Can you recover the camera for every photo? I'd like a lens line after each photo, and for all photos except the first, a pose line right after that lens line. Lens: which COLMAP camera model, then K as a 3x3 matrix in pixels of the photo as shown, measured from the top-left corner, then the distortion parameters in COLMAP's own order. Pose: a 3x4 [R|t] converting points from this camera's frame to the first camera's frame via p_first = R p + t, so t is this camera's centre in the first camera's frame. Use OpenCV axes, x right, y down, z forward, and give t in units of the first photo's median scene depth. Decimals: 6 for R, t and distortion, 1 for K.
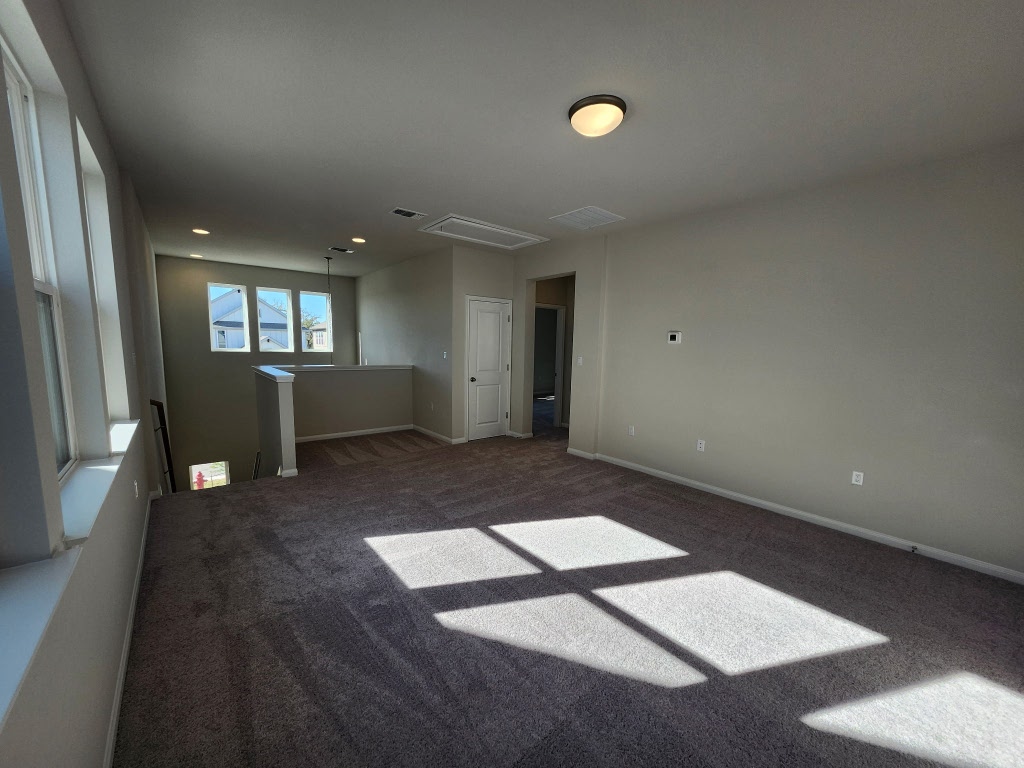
lens RADIAL K [[401.0, 0, 507.5], [0, 401.0, 394.0], [0, 0, 1]] dist [-0.001352, -0.000013]
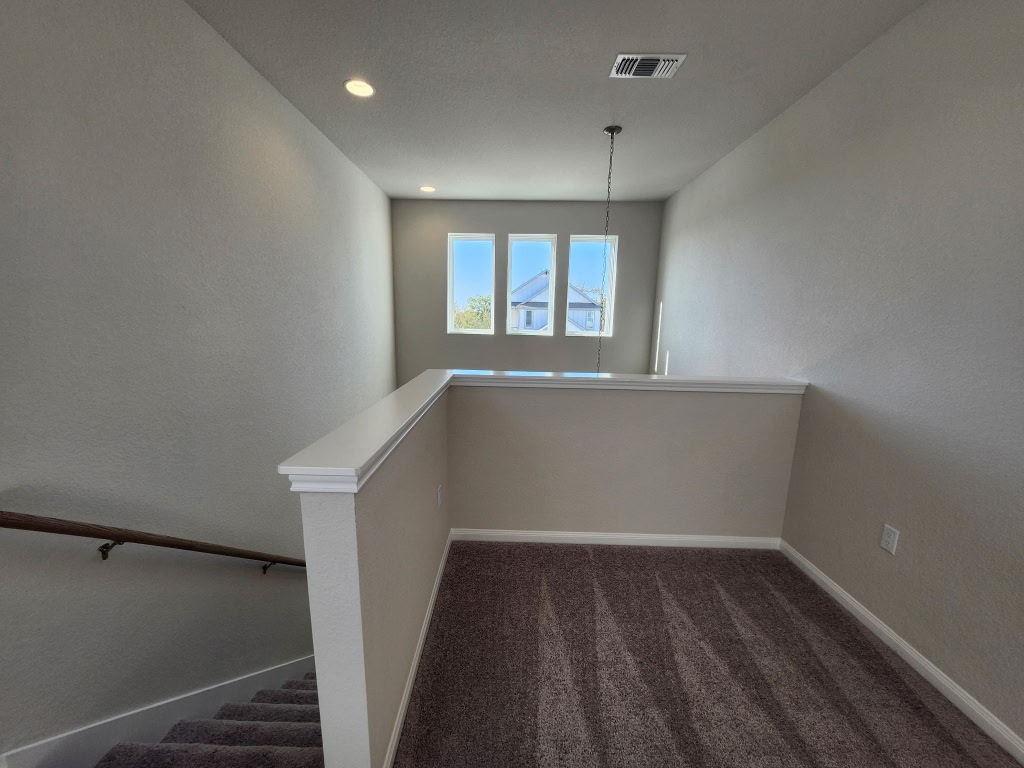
lens RADIAL K [[401.0, 0, 507.5], [0, 401.0, 394.0], [0, 0, 1]] dist [-0.001352, -0.000013]
pose [[0.760841, 0.112416, -0.639127, -0.214311], [-0.080568, 0.993625, 0.078857, -0.070729], [0.643917, -0.008504, 0.765048, 0.569927]]
